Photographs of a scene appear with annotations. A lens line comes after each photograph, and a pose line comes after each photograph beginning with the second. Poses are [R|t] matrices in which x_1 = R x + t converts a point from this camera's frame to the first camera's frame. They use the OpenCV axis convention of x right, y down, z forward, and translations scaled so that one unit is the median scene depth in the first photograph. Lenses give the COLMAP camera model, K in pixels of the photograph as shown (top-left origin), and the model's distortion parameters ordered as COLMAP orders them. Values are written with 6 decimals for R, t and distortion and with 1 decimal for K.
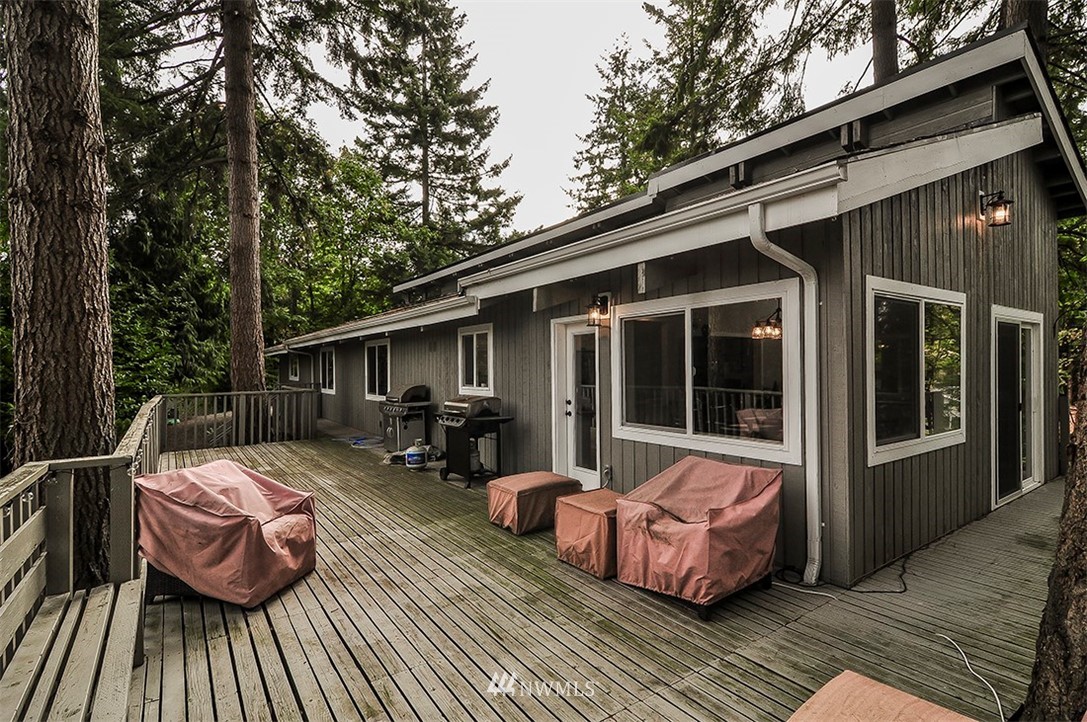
lens RADIAL K [[518.1, 0, 539.6], [0, 518.1, 361.2], [0, 0, 1]] dist [0.000743, -0.000961]
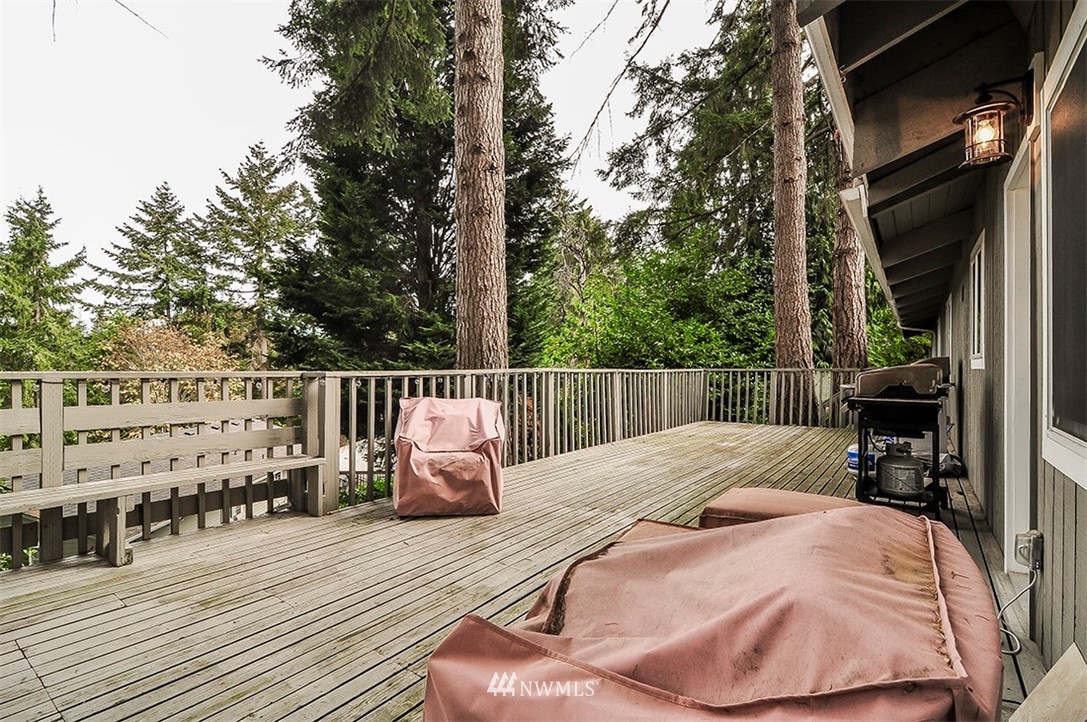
lens RADIAL K [[518.1, 0, 539.1], [0, 518.1, 368.8], [0, 0, 1]] dist [0.000743, -0.000961]
pose [[0.305598, 0.010288, -0.952105, 0.499435], [0.010859, 0.999839, 0.014289, 0.103996], [0.952099, -0.014705, 0.305437, 0.740720]]
